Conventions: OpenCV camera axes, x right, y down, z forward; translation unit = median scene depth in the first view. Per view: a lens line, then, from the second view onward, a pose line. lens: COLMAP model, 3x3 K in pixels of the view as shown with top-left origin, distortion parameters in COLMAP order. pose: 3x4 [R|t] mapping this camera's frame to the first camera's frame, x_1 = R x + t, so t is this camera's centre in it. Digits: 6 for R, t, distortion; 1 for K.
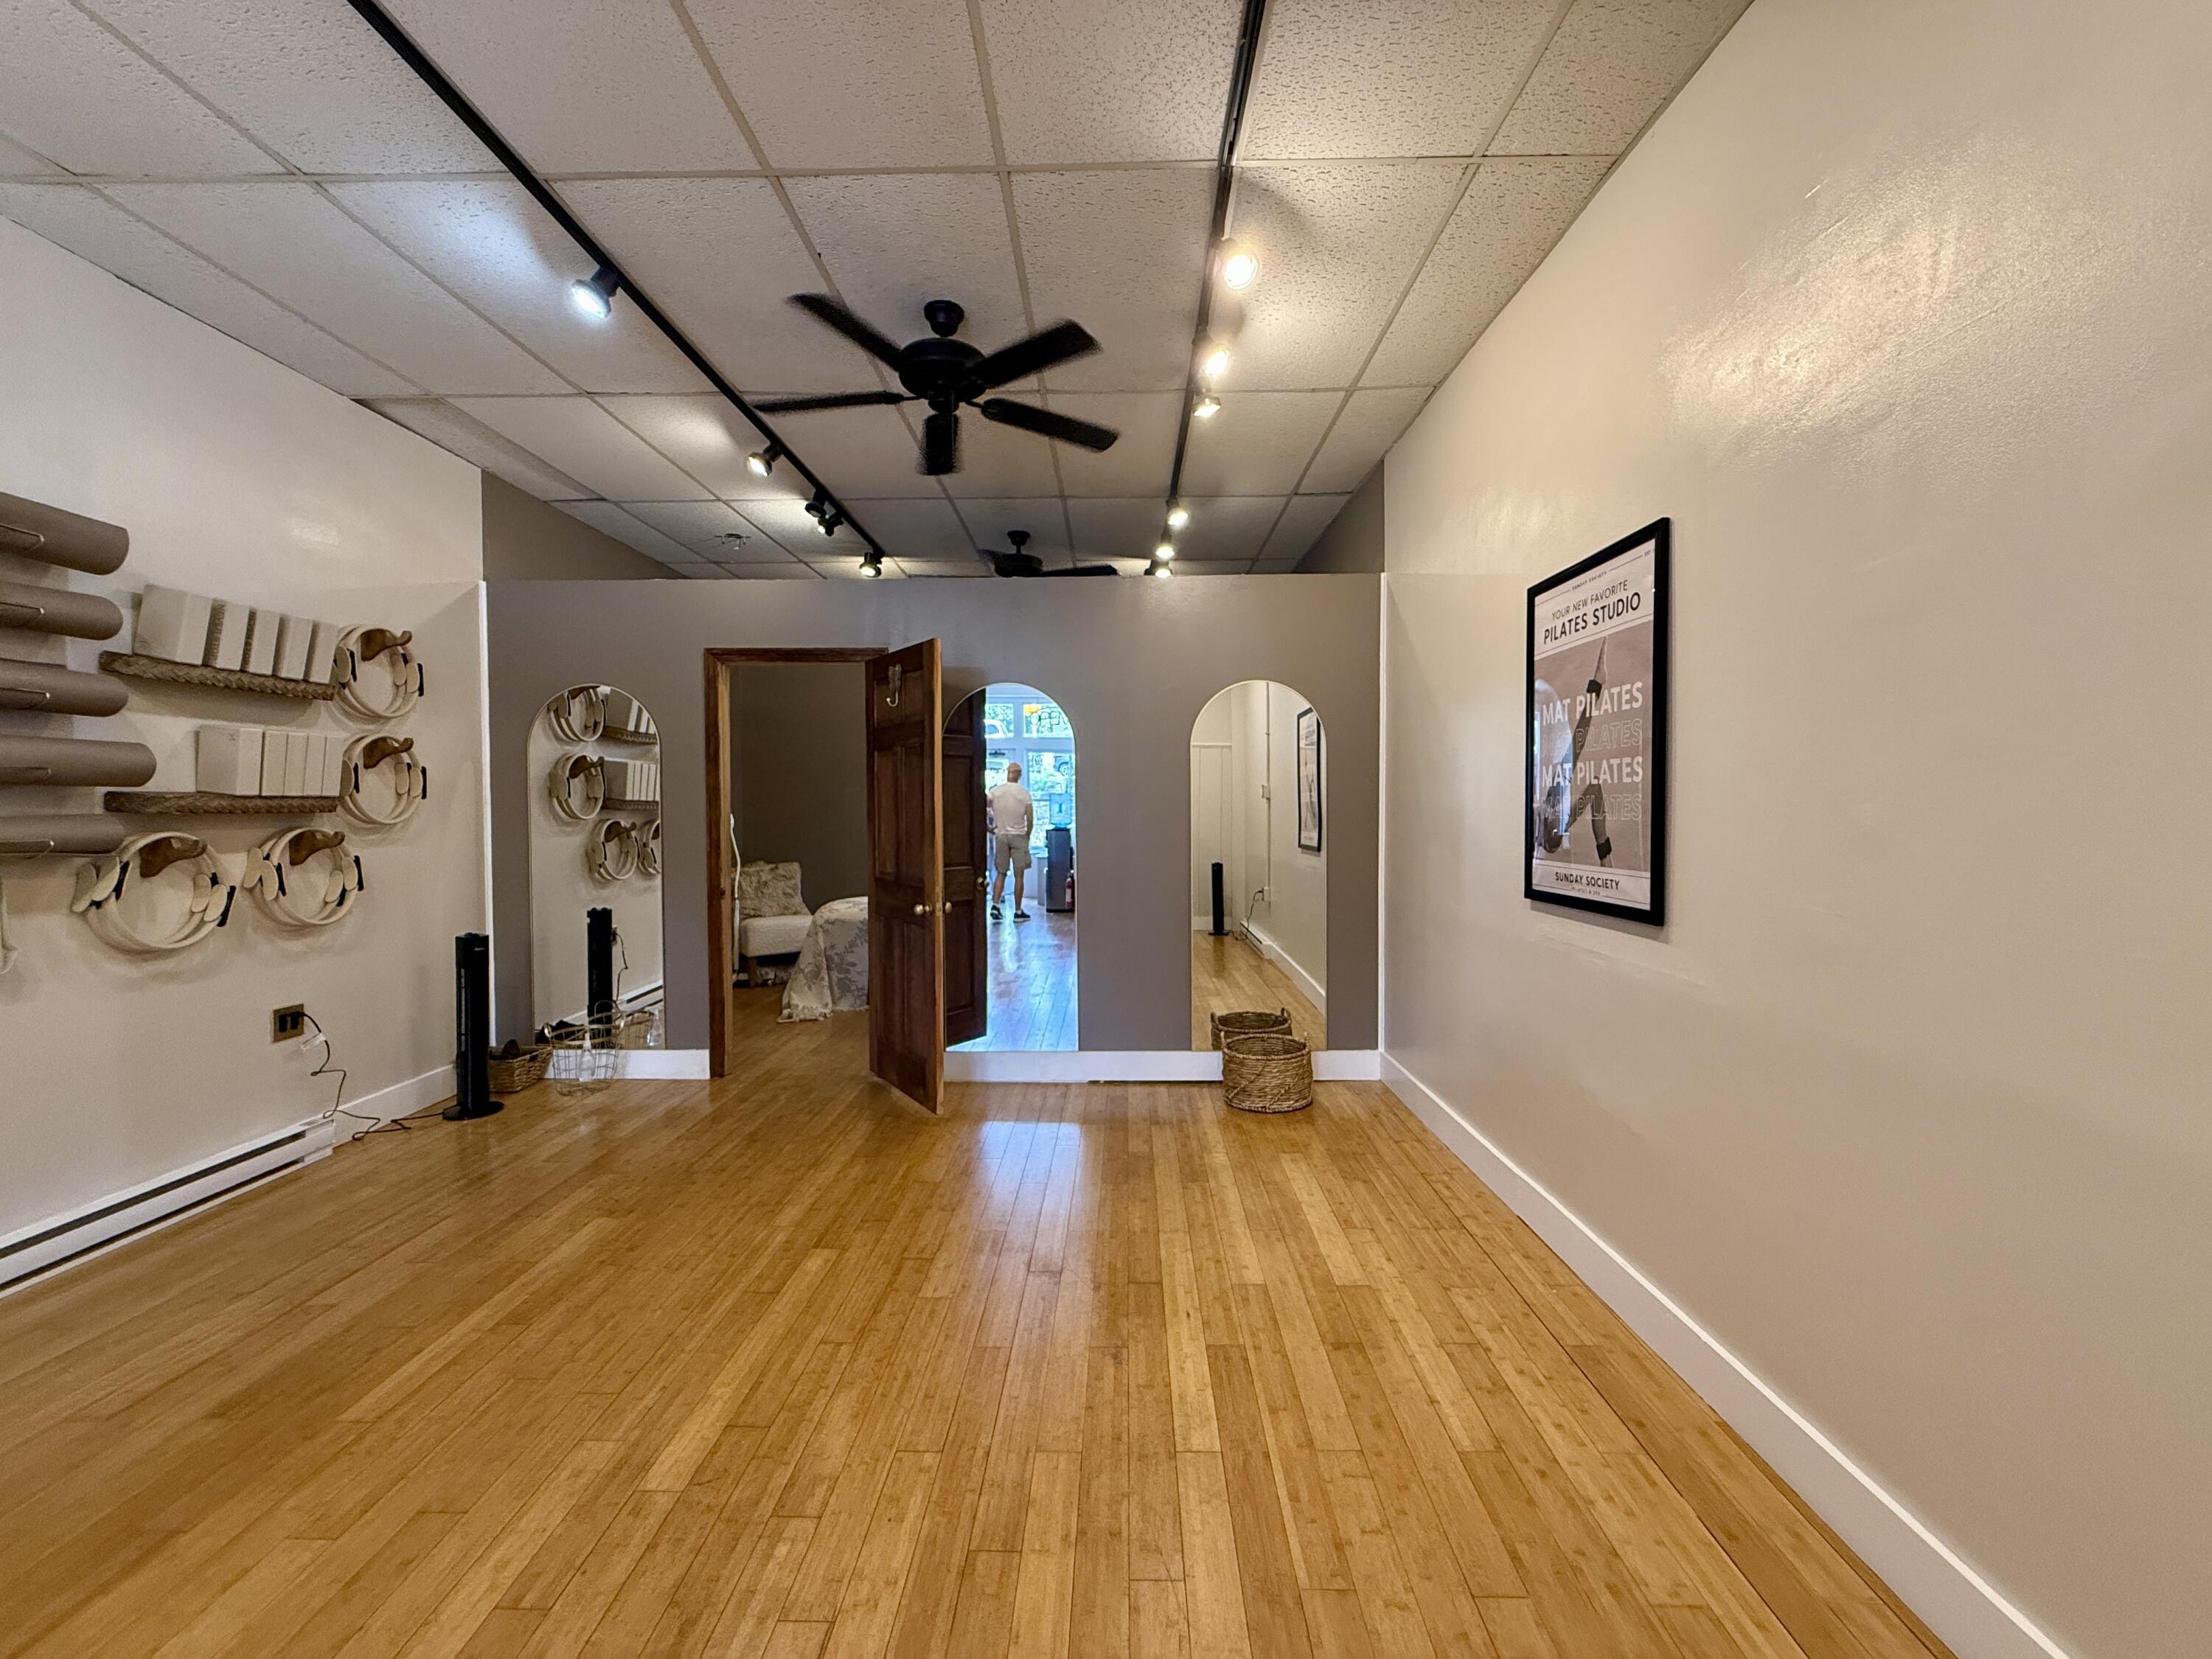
lens RADIAL K [[891.7, 0, 1099.4], [0, 891.7, 823.8], [0, 0, 1]] dist [0.010653, 0.000816]
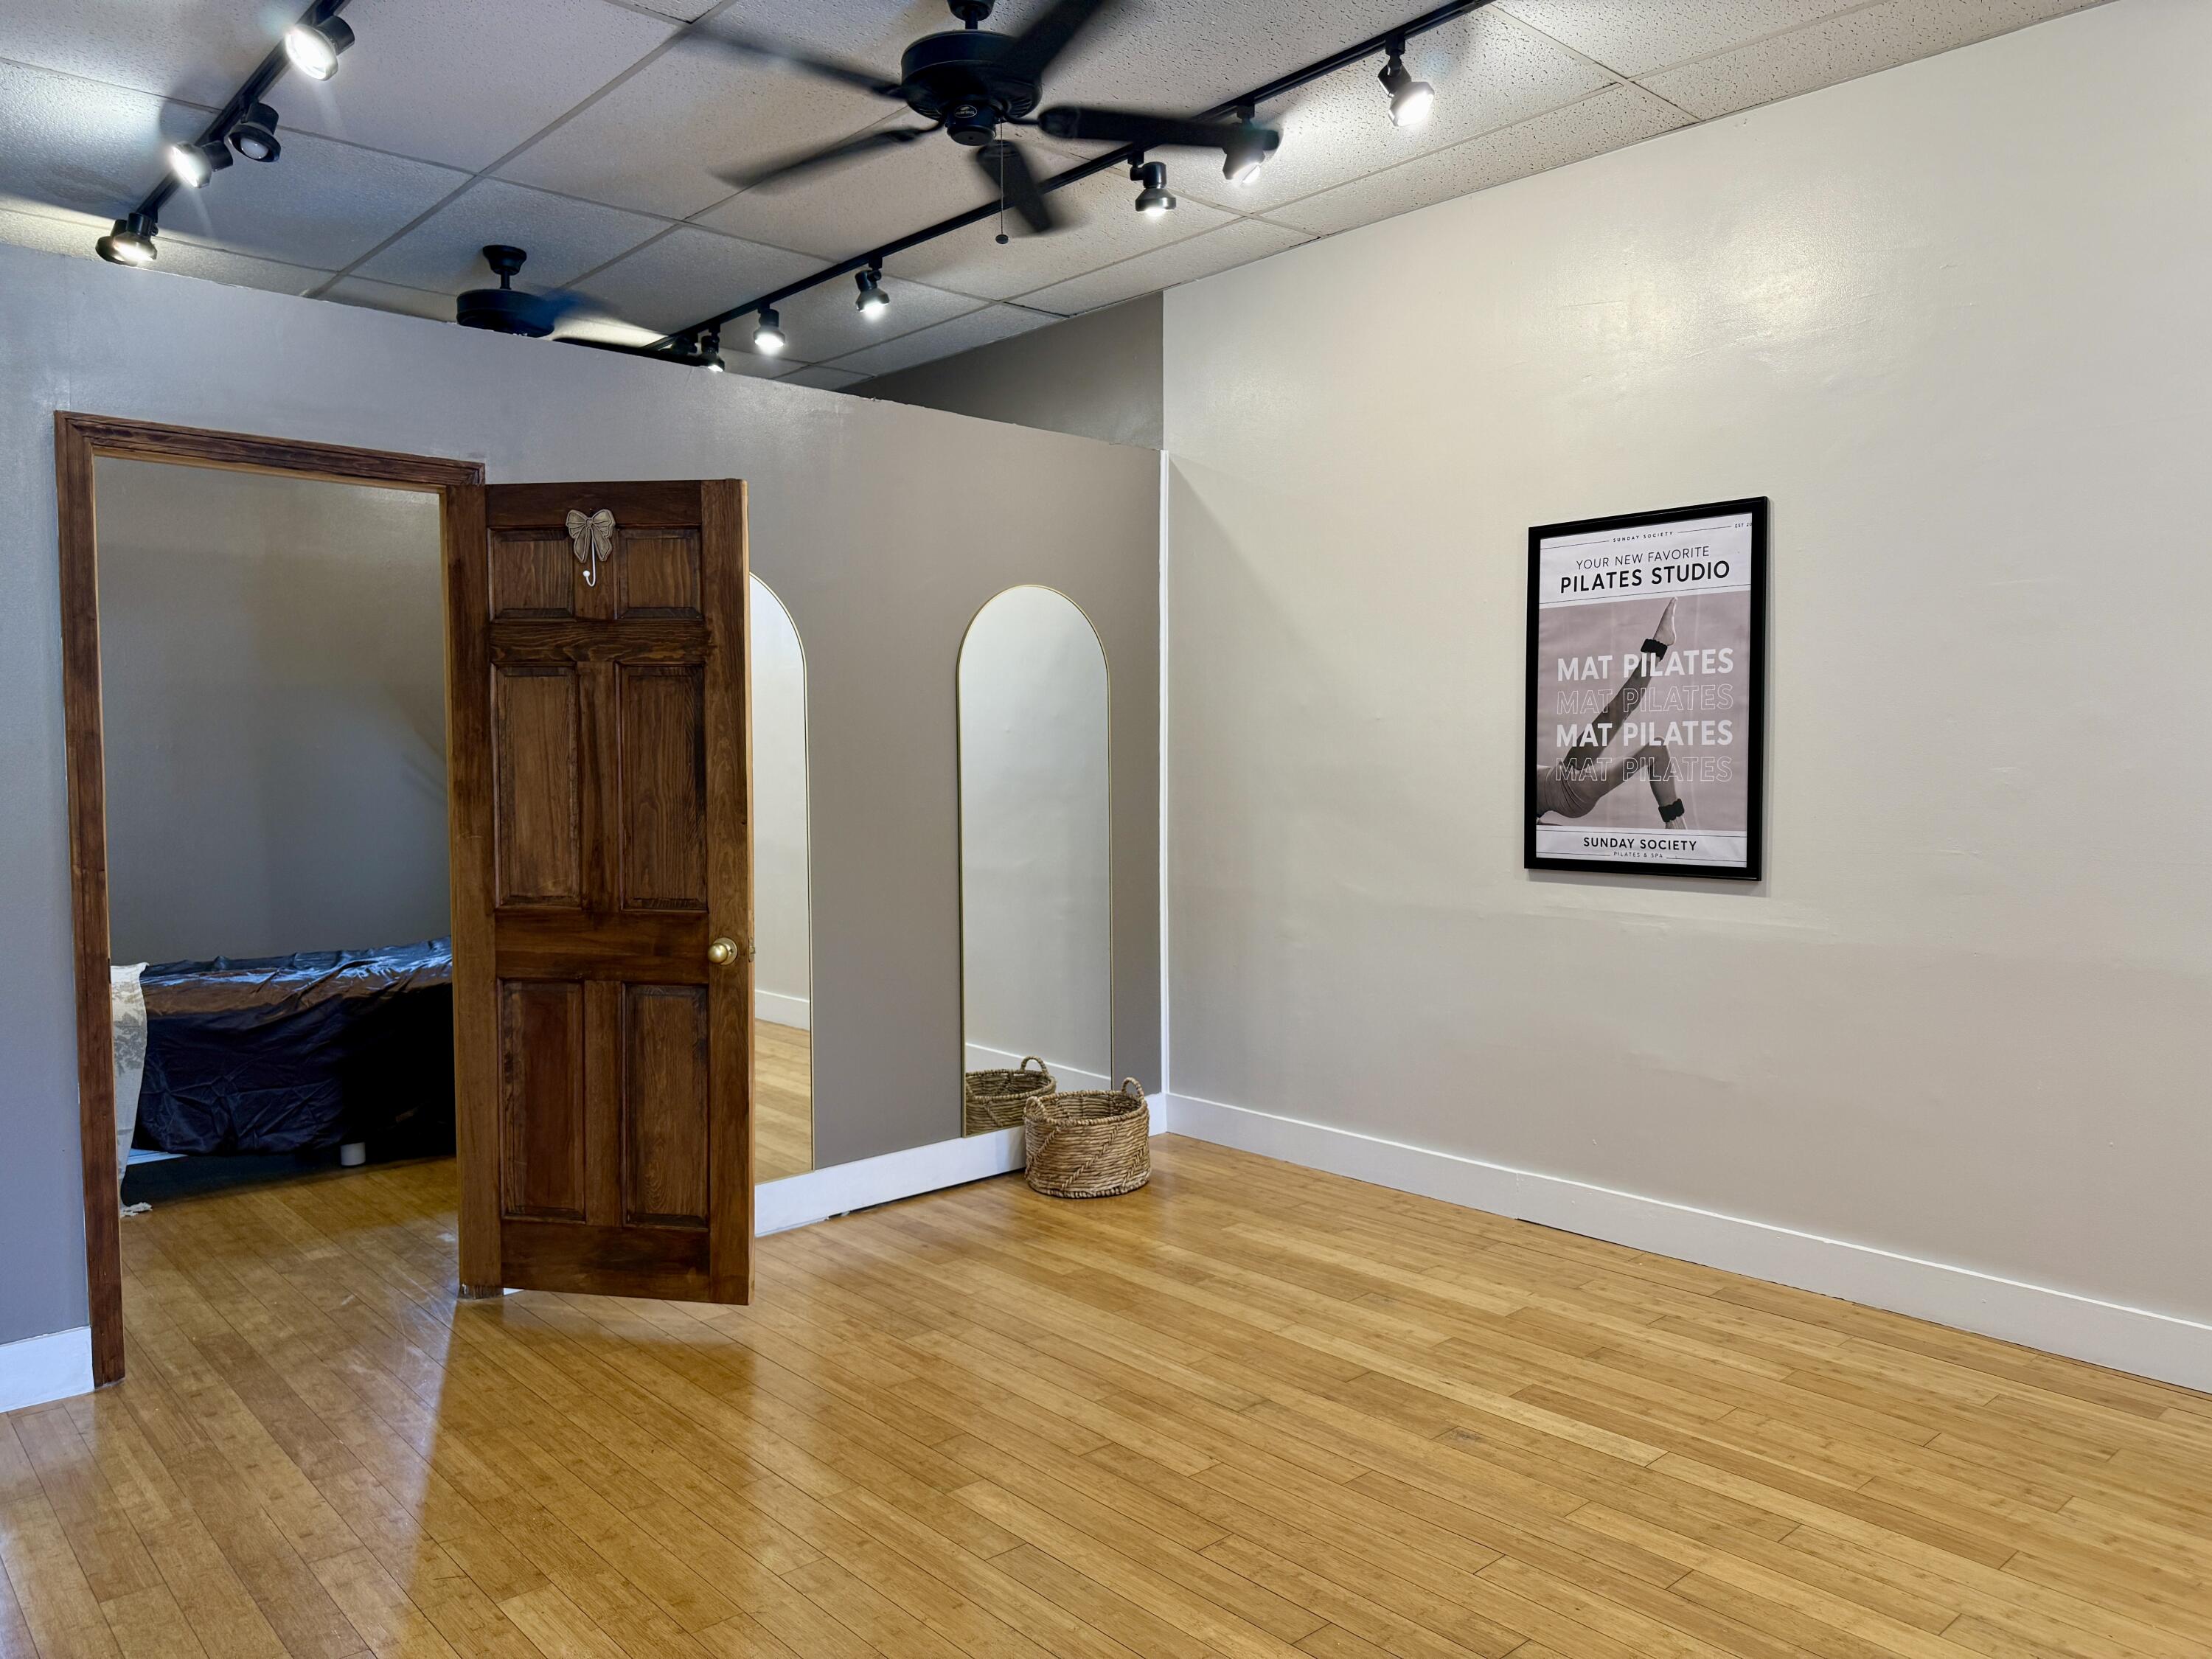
lens RADIAL K [[1570.1, 0, 1115.8], [0, 1570.1, 825.8], [0, 0, 1]] dist [0.055971, -0.064371]
pose [[0.724952, -0.035713, 0.687873, -0.833937], [0.016879, 0.999276, 0.034091, -0.019448], [-0.688592, -0.013103, 0.725030, 0.111305]]
